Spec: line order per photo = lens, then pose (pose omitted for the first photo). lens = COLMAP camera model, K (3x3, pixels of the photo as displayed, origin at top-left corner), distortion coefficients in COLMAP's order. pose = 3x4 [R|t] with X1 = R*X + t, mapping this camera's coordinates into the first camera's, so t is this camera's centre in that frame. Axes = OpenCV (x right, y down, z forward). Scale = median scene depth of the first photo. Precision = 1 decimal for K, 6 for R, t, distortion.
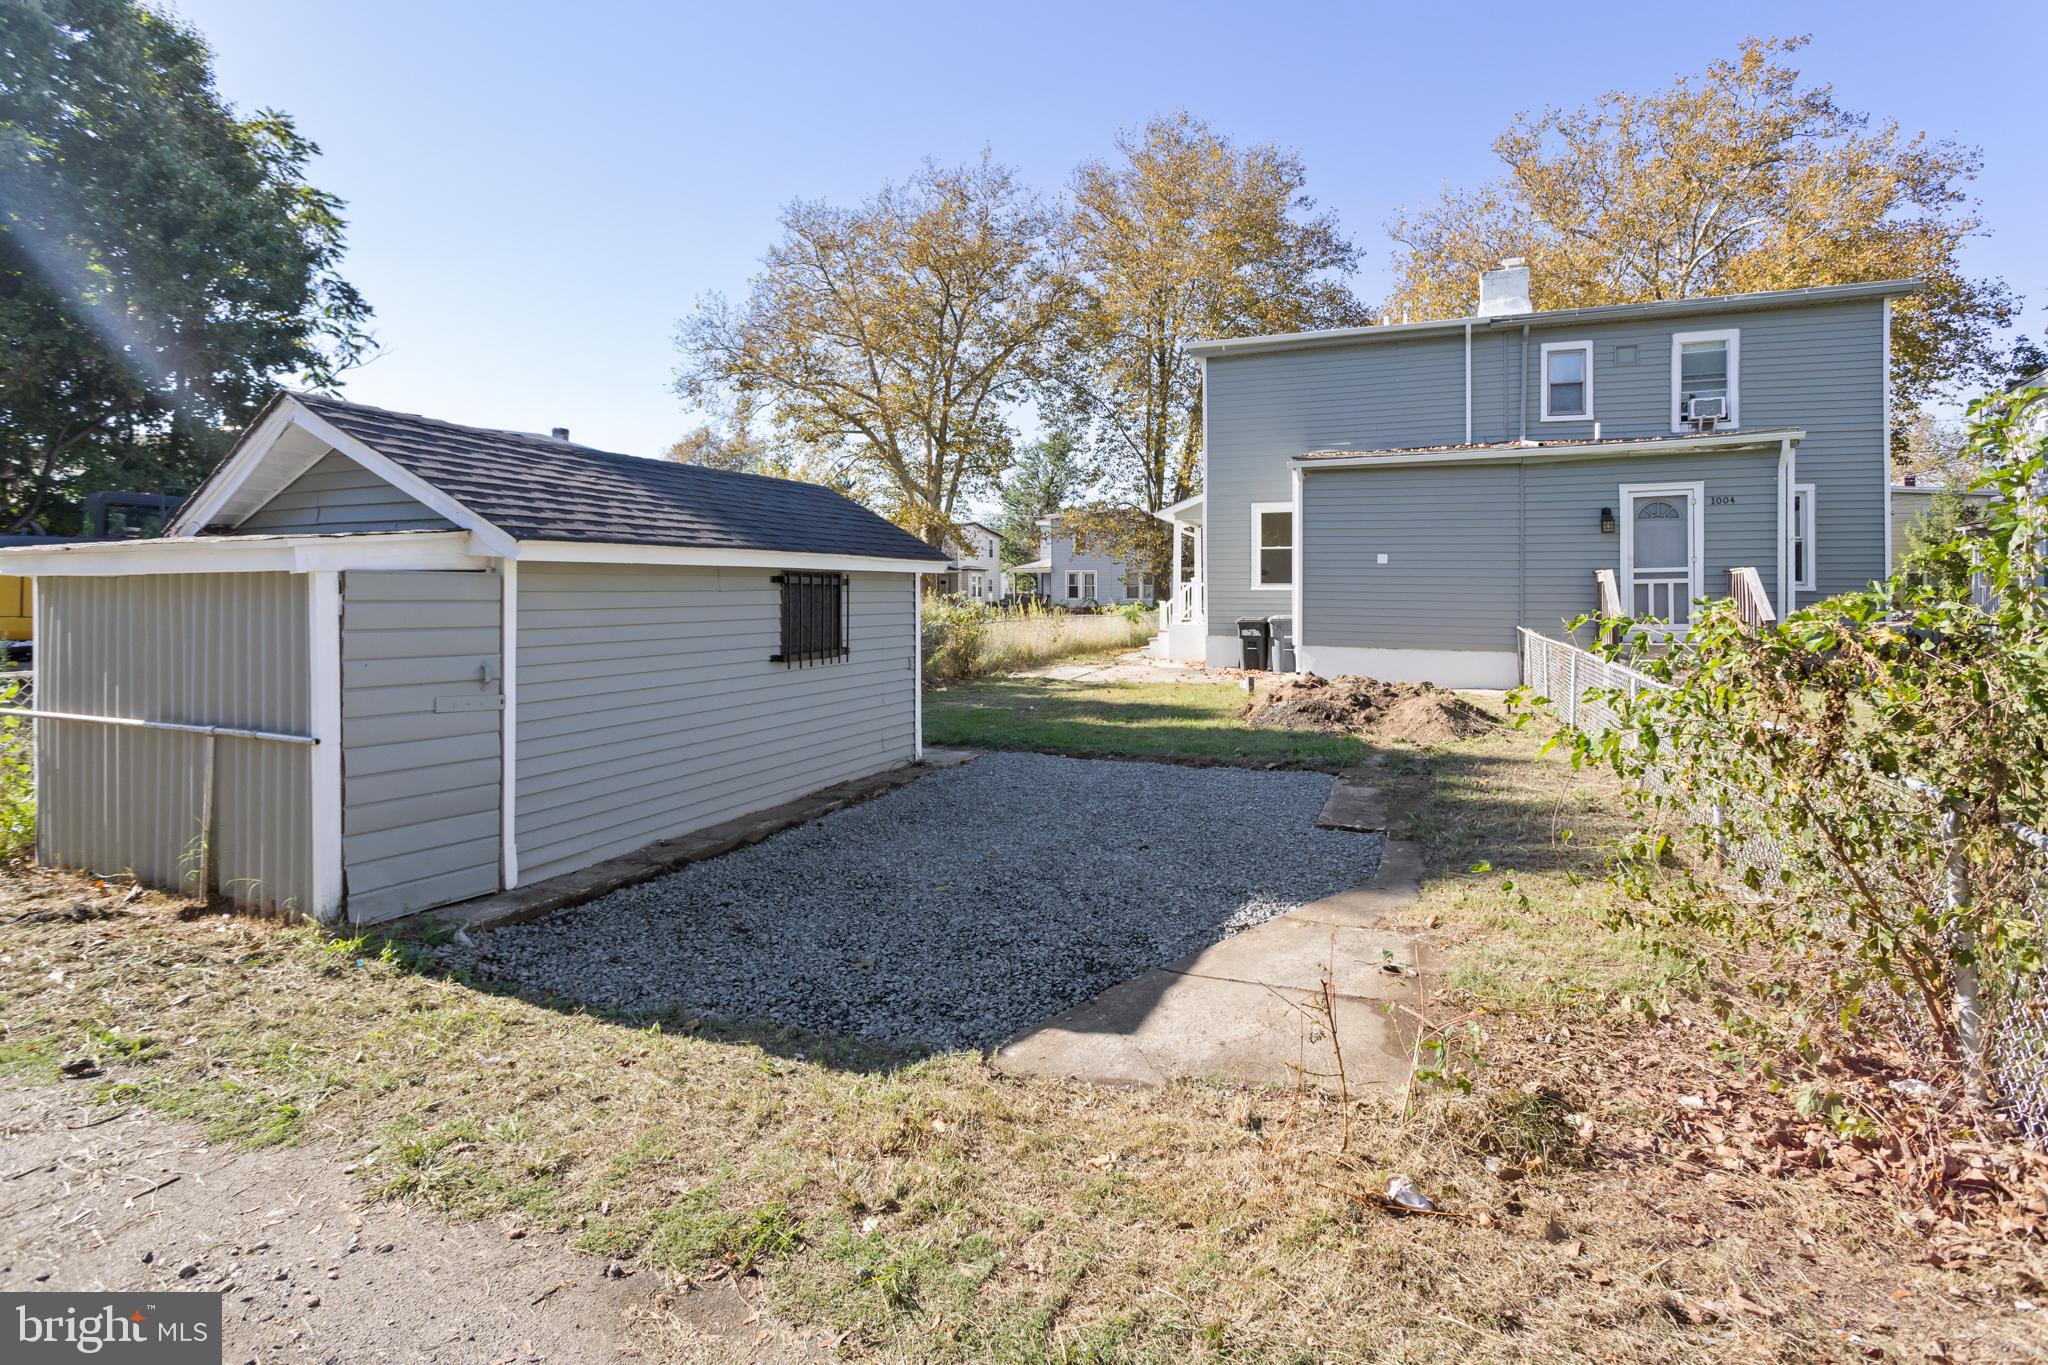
lens RADIAL K [[982.0, 0, 1028.6], [0, 982.0, 622.6], [0, 0, 1]] dist [-0.000817, 0.000526]
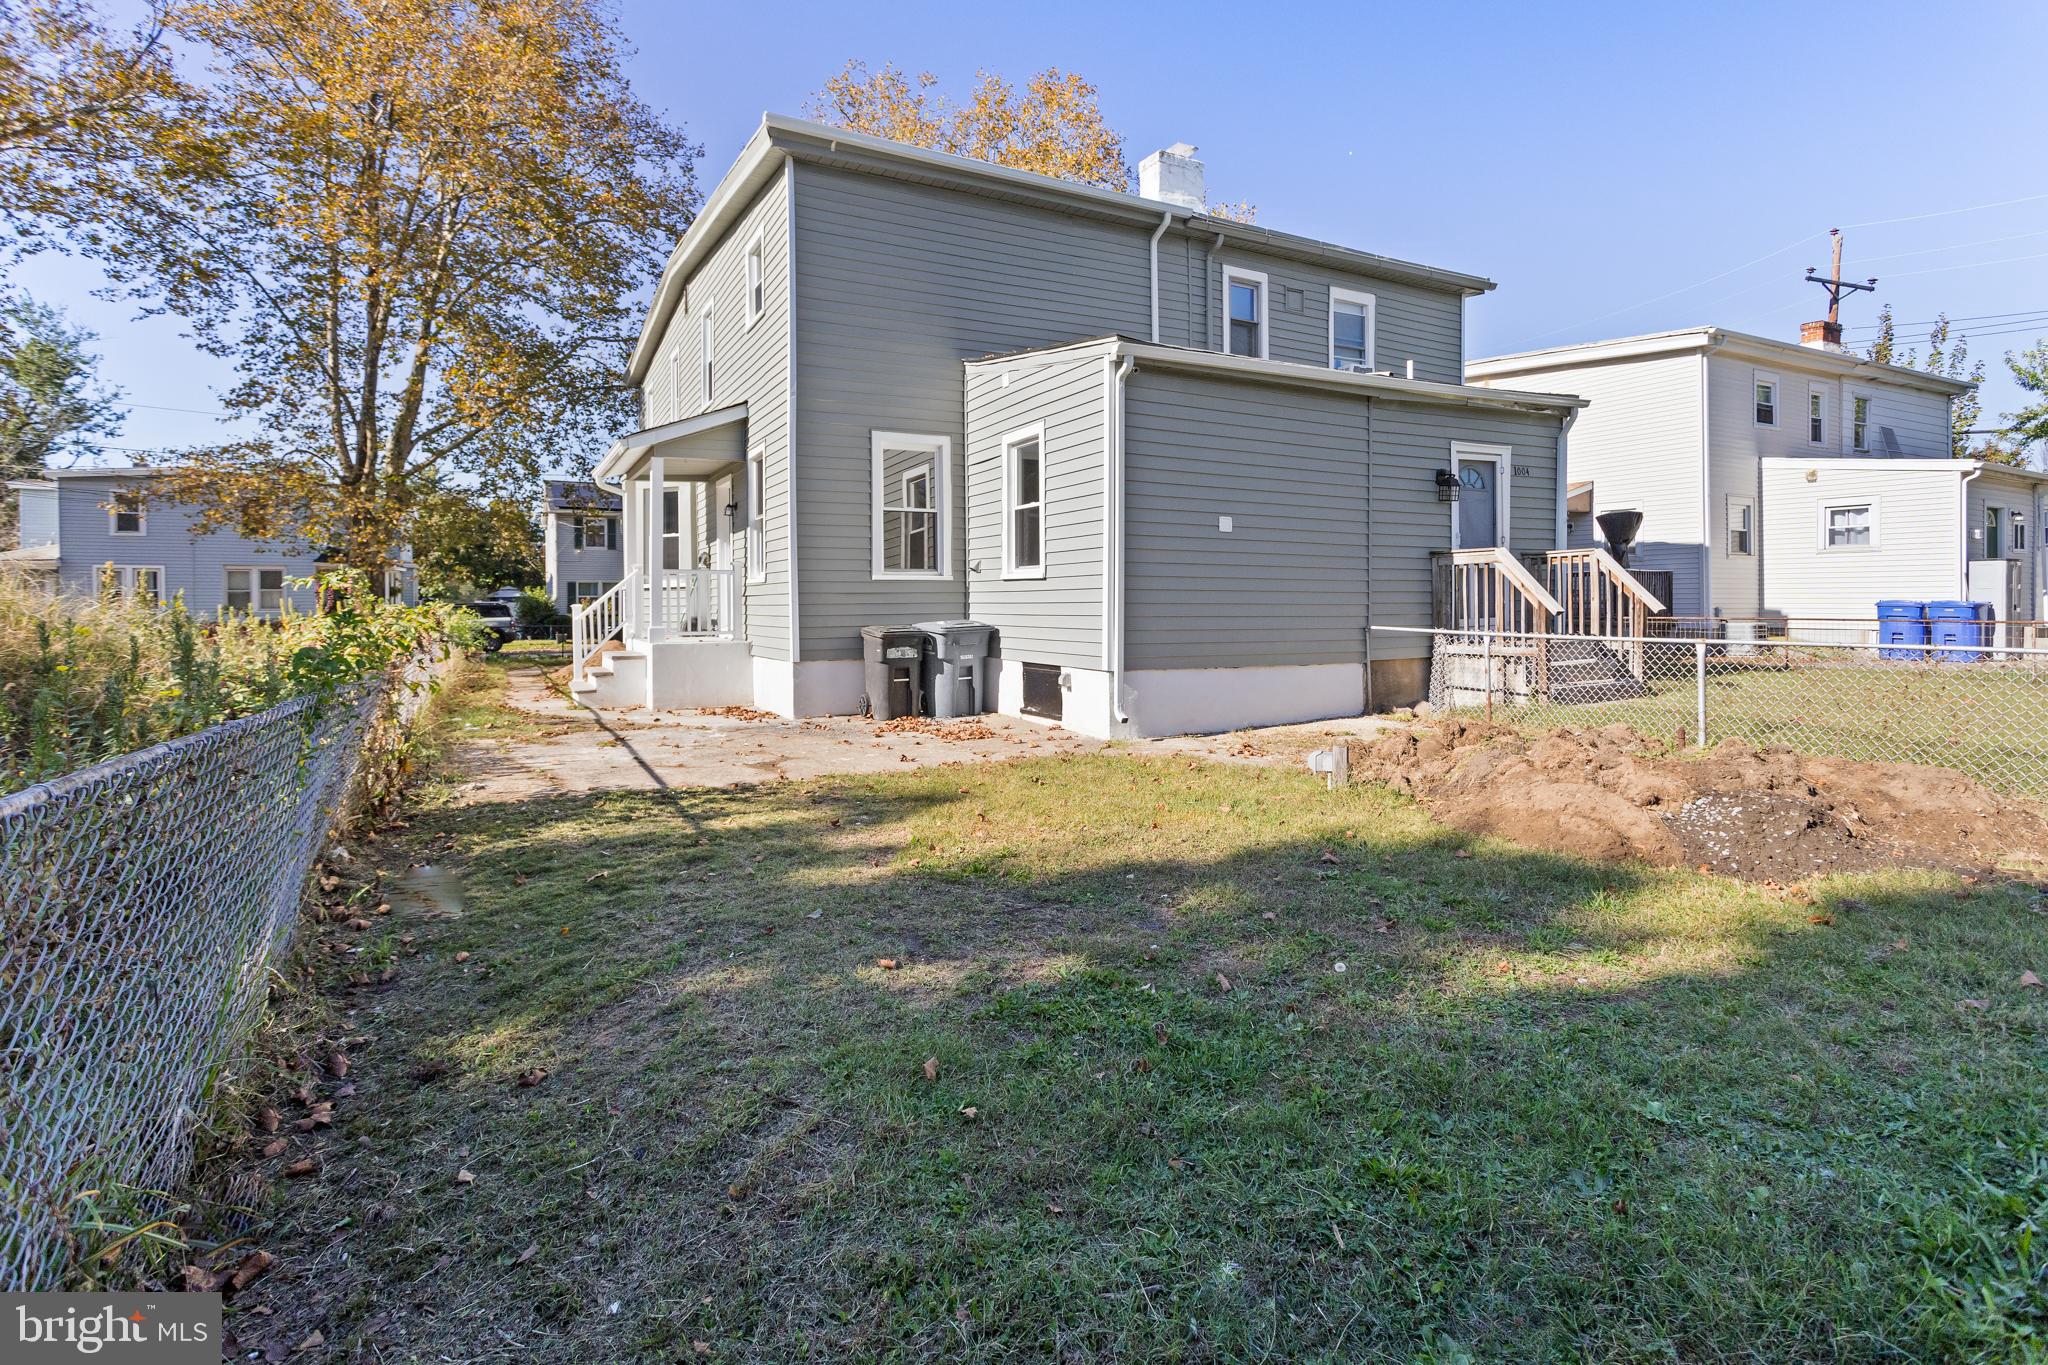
lens RADIAL K [[982.0, 0, 1028.6], [0, 982.0, 622.6], [0, 0, 1]] dist [-0.000817, 0.000526]
pose [[0.650041, -0.020872, 0.759612, -0.160852], [0.029851, 0.999553, 0.001920, -0.006301], [-0.759312, 0.021427, 0.650374, 0.577664]]
